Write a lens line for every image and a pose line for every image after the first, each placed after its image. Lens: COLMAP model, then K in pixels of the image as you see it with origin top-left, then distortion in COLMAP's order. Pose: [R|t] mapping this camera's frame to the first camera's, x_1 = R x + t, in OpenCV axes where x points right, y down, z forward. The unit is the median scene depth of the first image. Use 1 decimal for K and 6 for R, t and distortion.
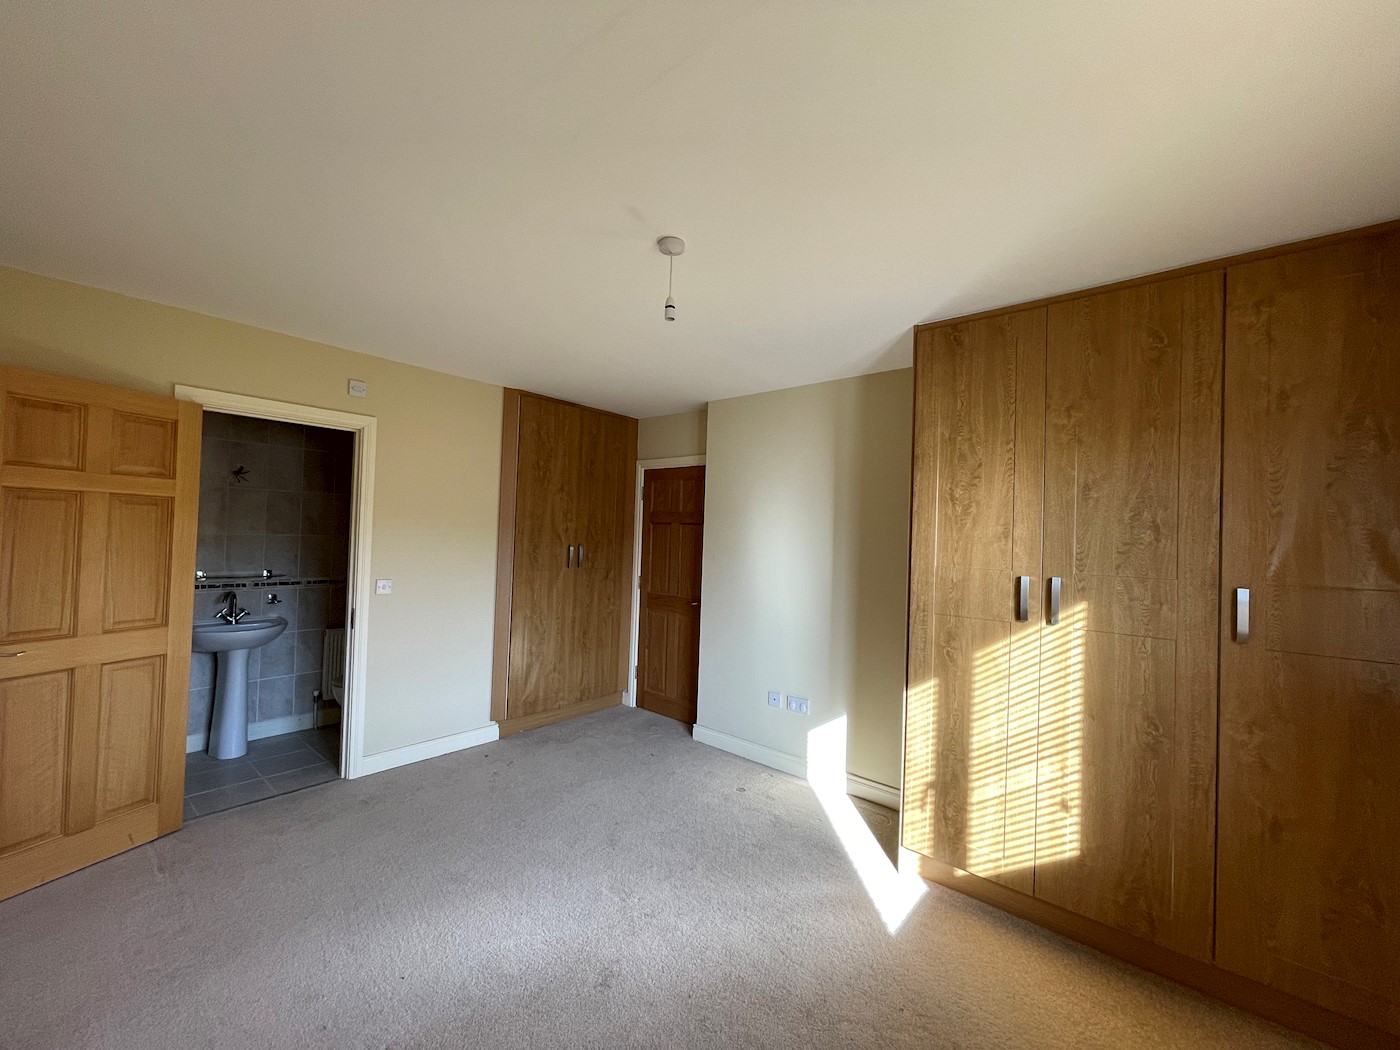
lens RADIAL K [[570.5, 0, 703.4], [0, 570.5, 524.6], [0, 0, 1]] dist [0.000273, 0.000578]
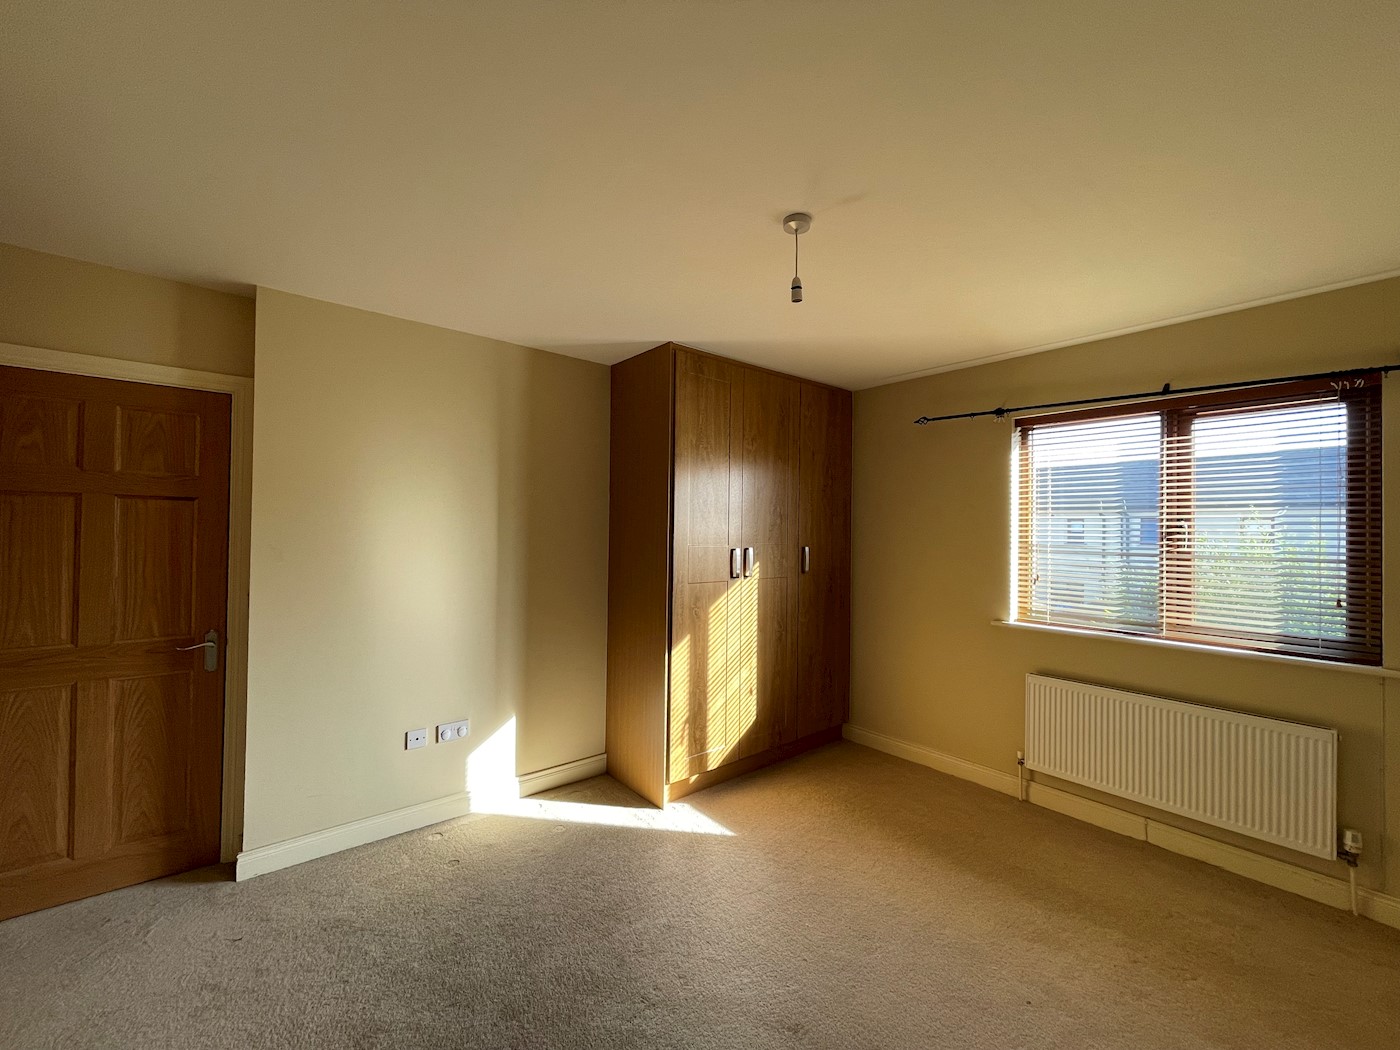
lens RADIAL K [[560.6, 0, 700.0], [0, 560.6, 525.0], [0, 0, 1]] dist [0.001015, 0.000061]
pose [[0.174207, -0.014550, 0.984602, -0.837194], [-0.020040, 0.999631, 0.018318, 0.005186], [-0.984505, -0.022922, 0.173851, 0.804200]]
